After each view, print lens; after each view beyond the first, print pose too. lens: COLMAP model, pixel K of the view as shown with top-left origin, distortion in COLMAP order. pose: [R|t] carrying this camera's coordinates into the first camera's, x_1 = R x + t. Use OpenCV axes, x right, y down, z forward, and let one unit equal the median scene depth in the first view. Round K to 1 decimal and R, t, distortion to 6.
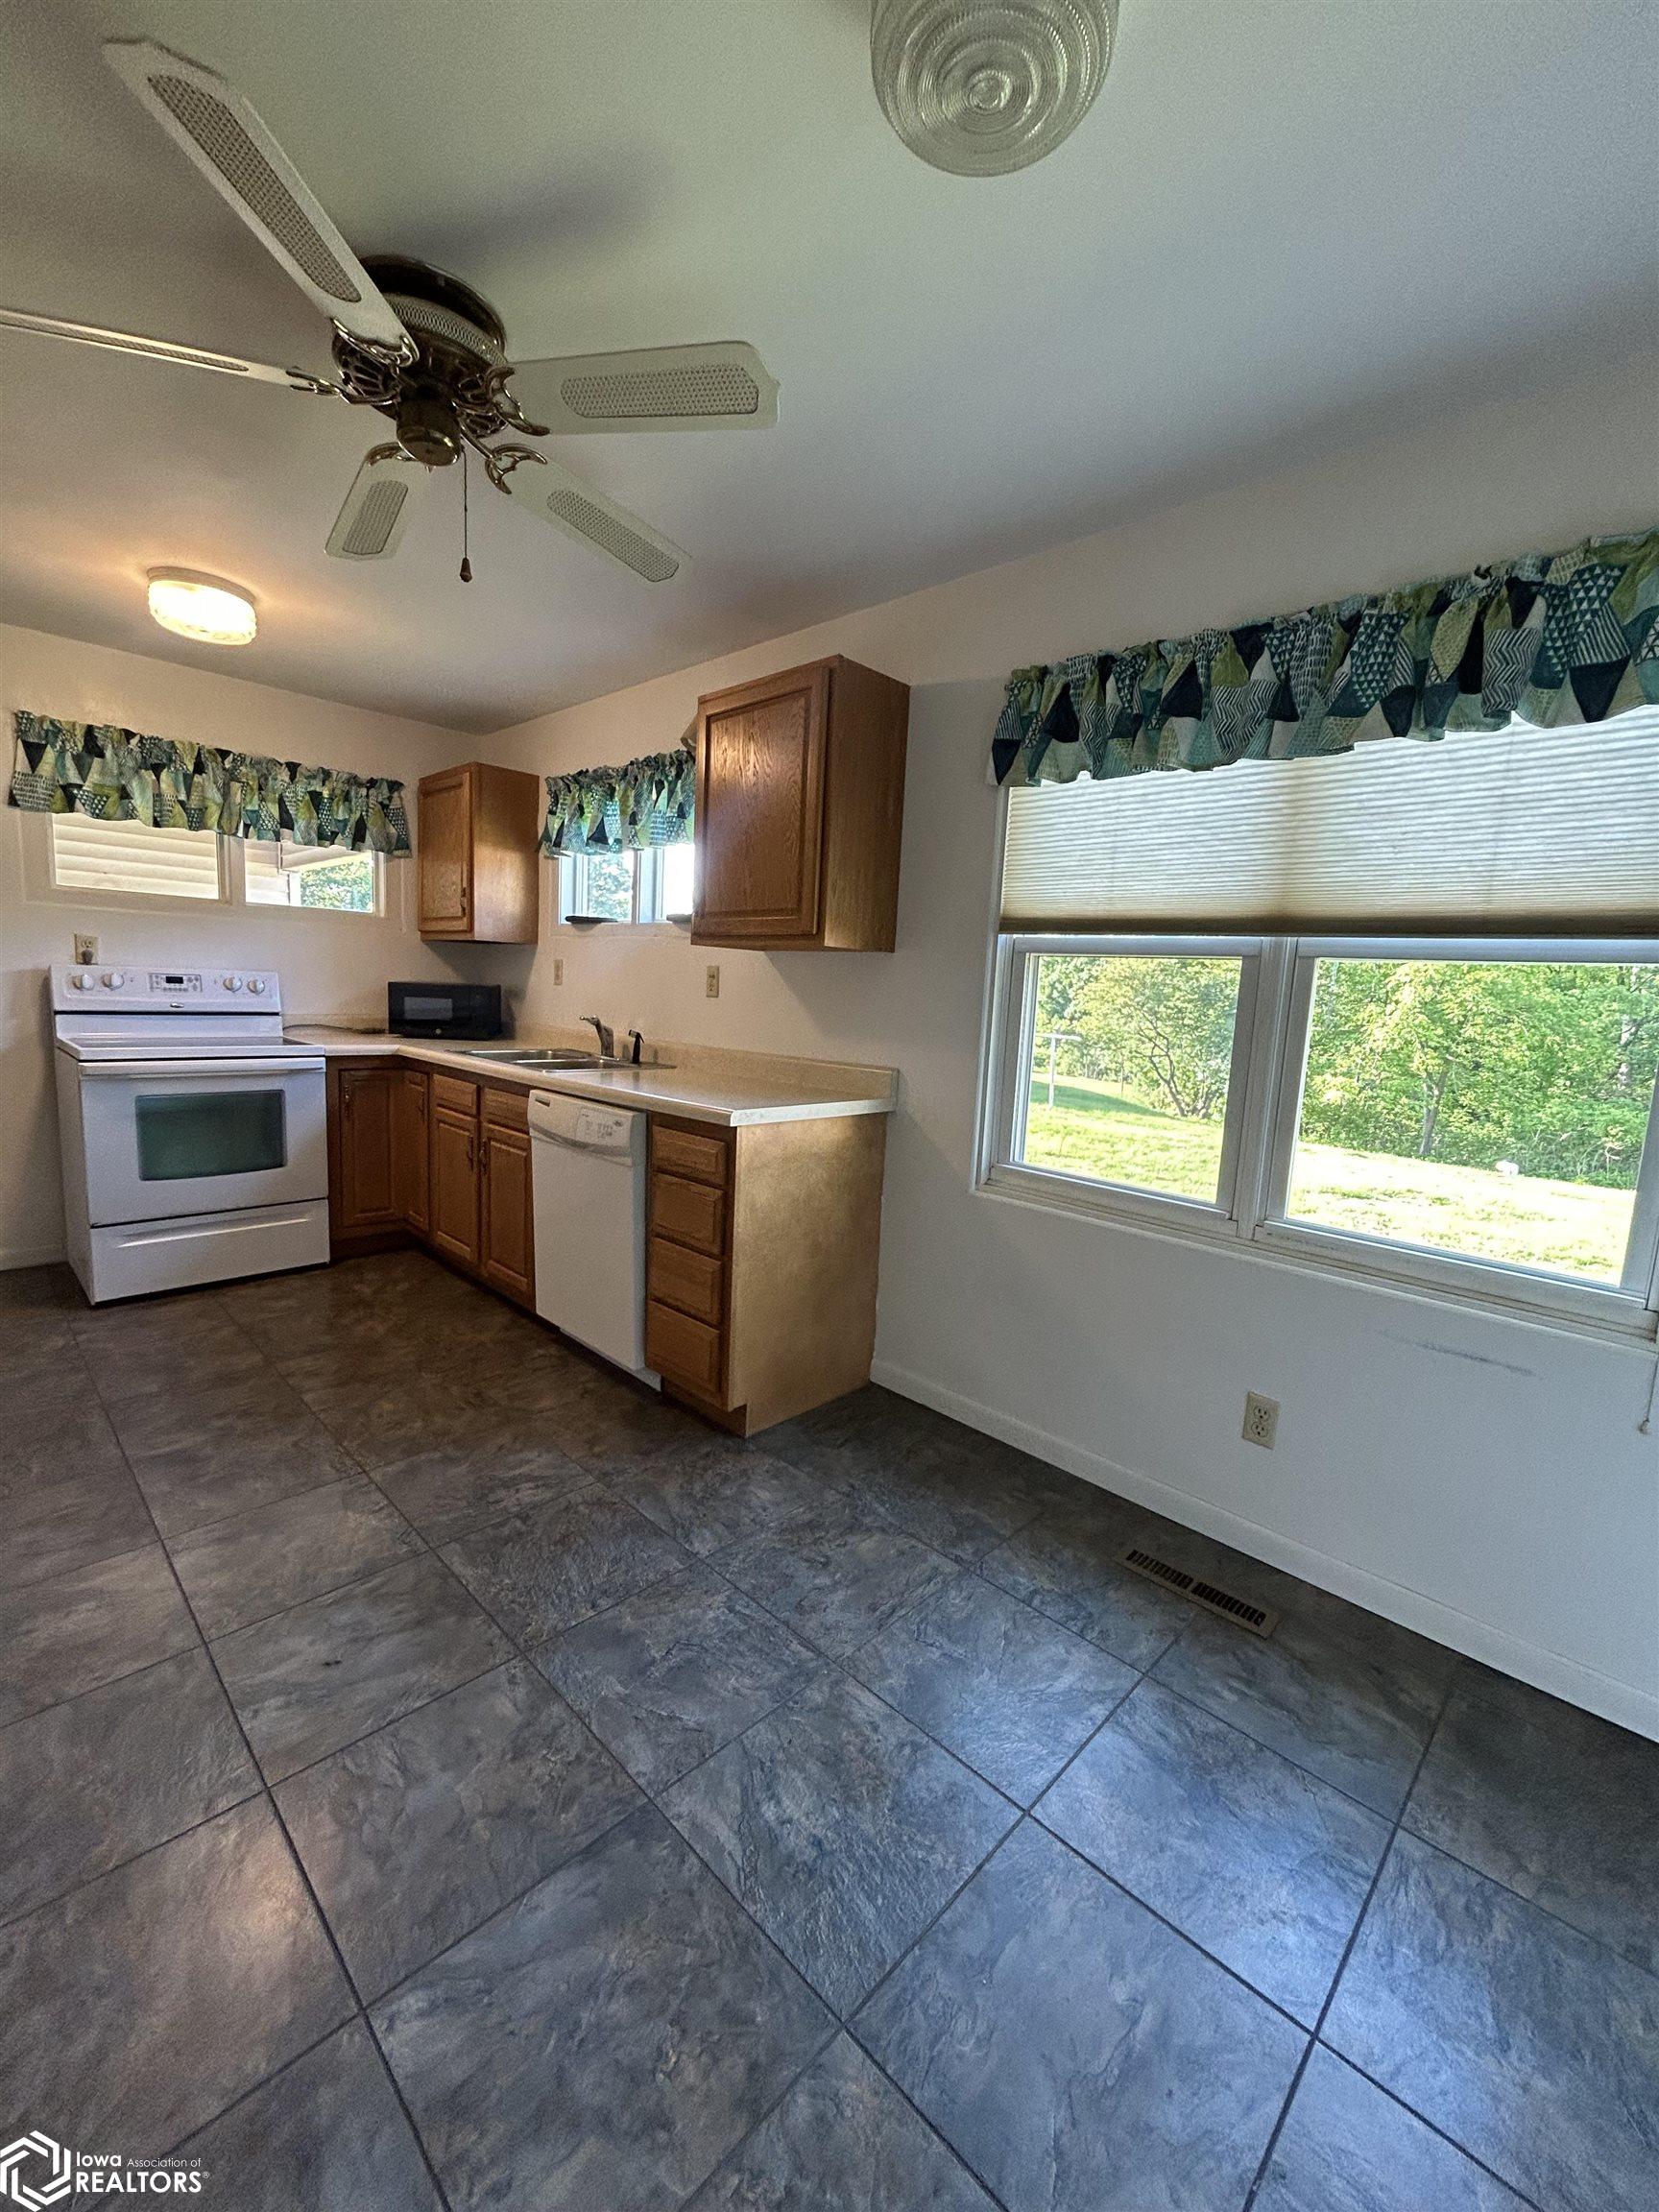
lens RADIAL K [[891.1, 0, 840.0], [0, 891.1, 1106.8], [0, 0, 1]] dist [0.000181, 0.000255]
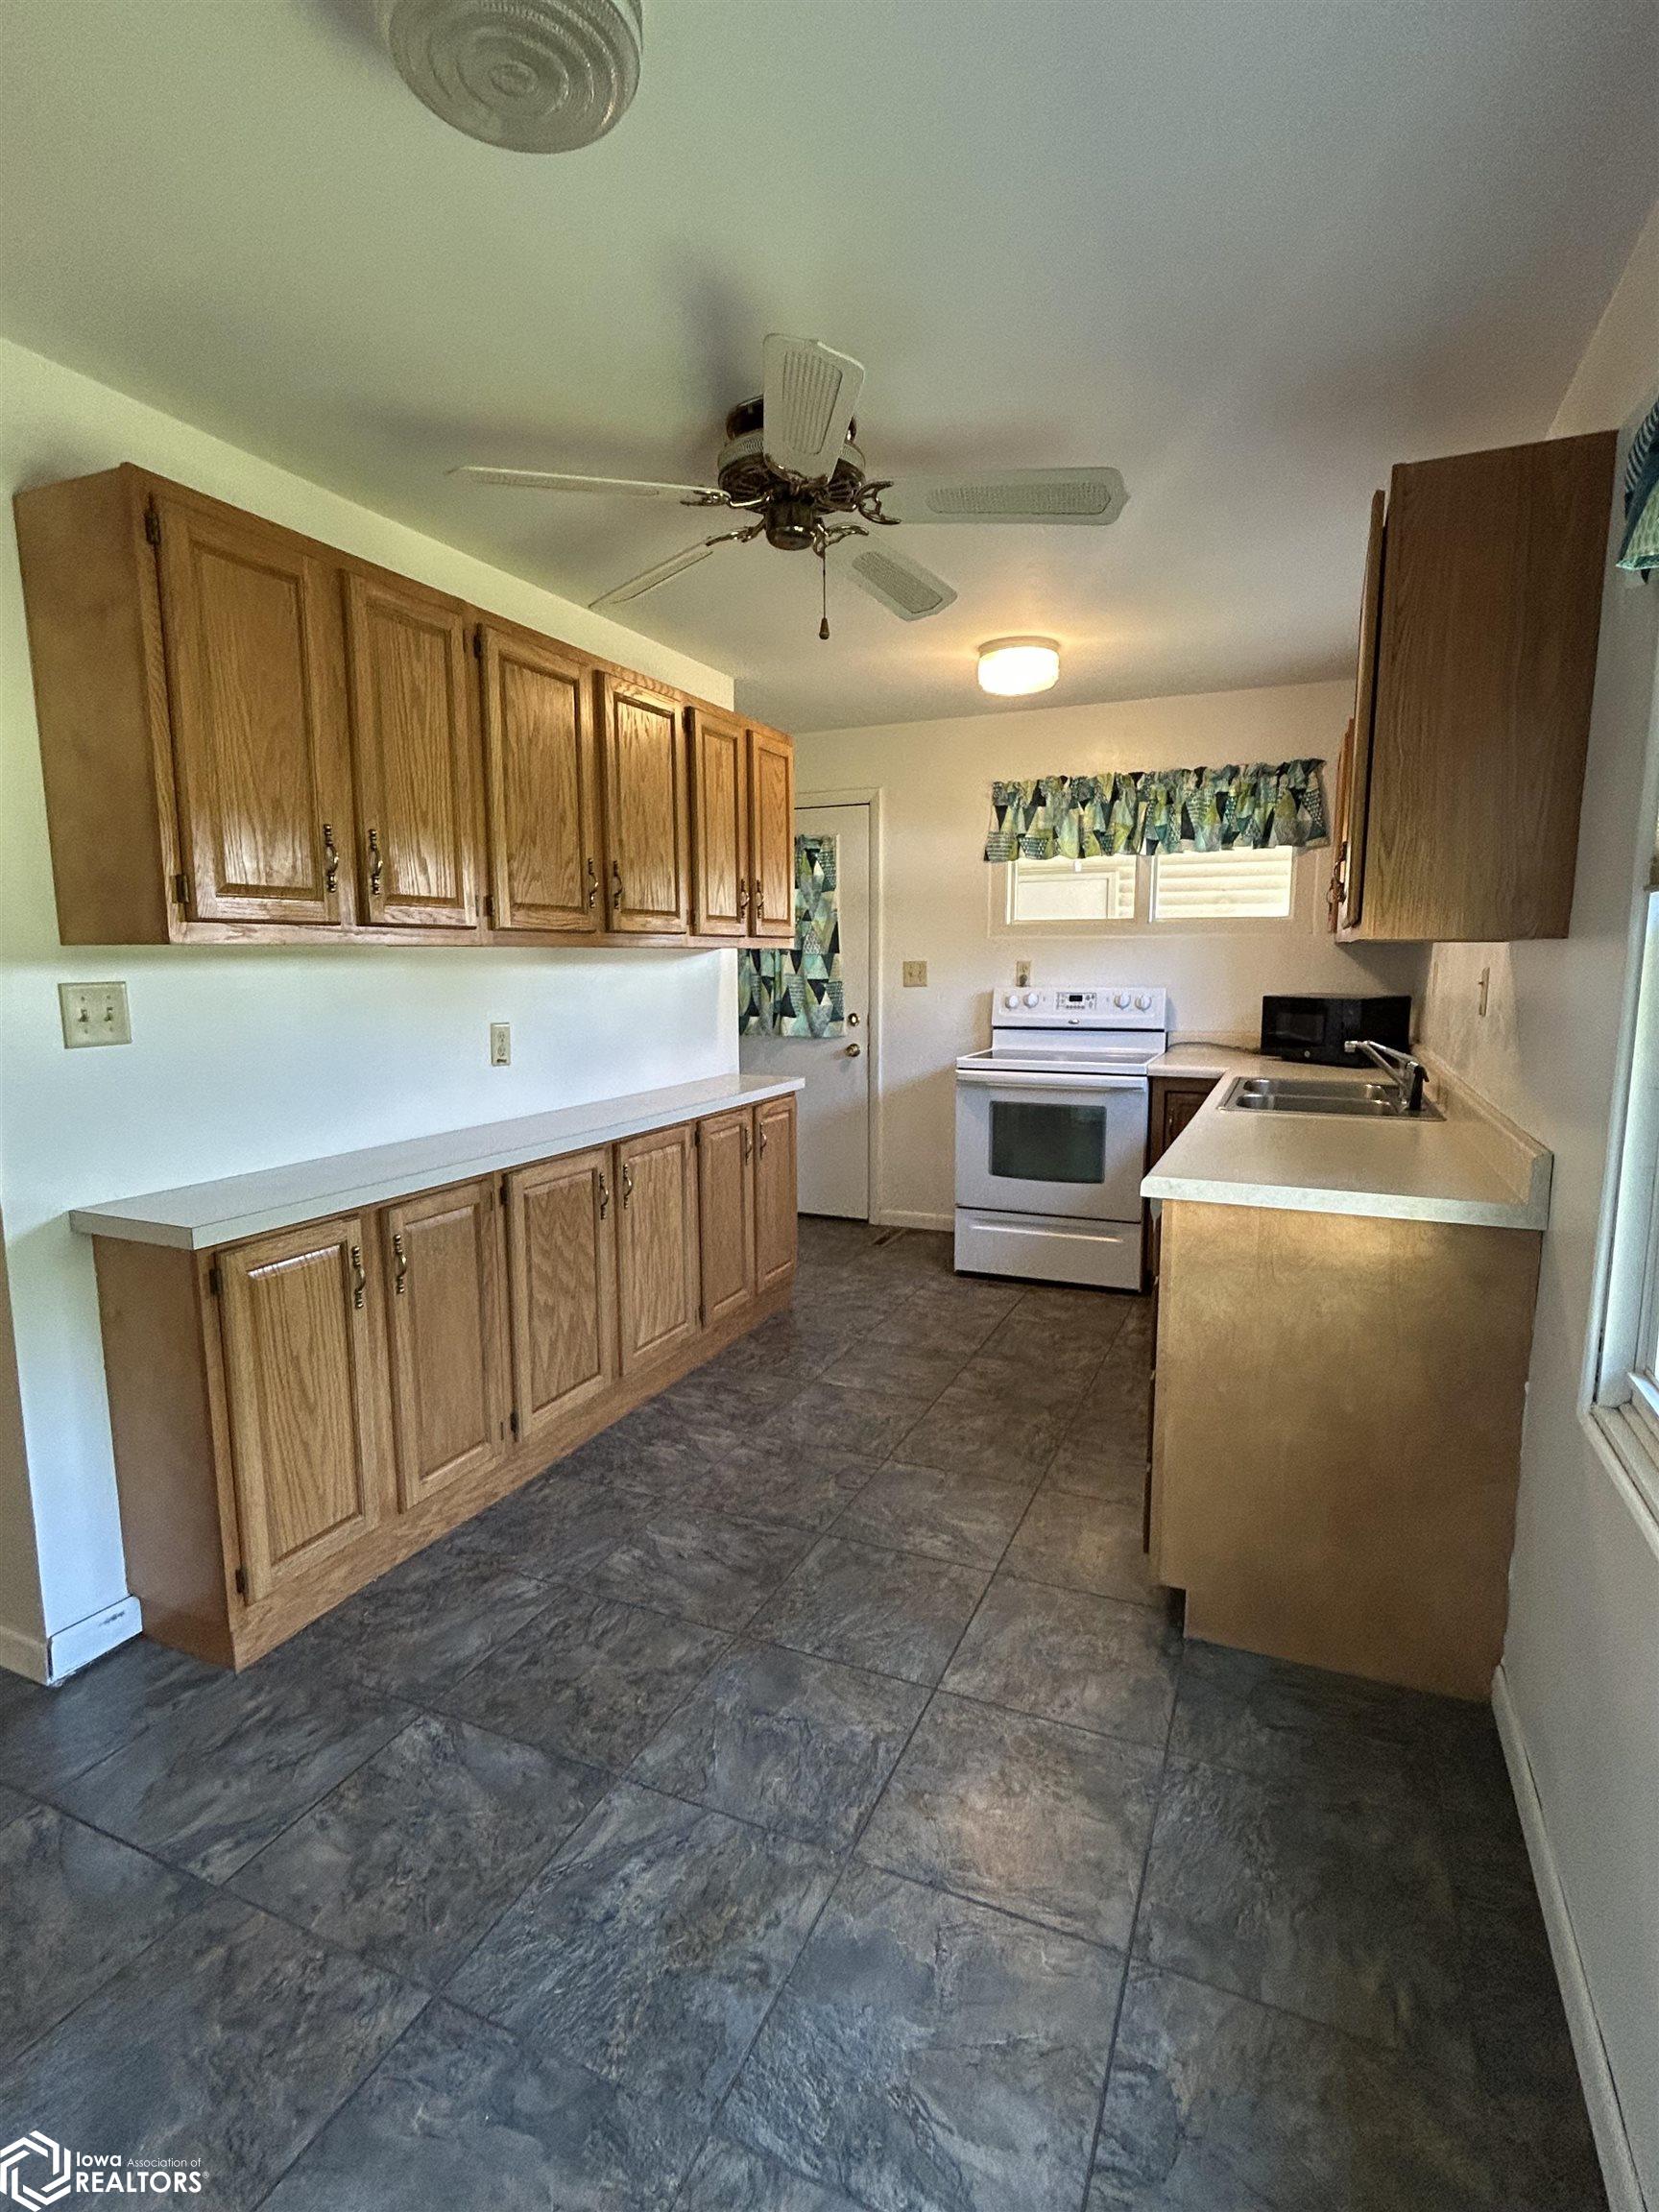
lens RADIAL K [[1088.4, 0, 837.2], [0, 1088.4, 1113.2], [0, 0, 1]] dist [-0.003396, 0.003057]
pose [[0.348617, 0.085584, -0.933350, 0.524563], [-0.103189, 0.993273, 0.052537, -0.057656], [0.931568, 0.077997, 0.355103, 0.363045]]
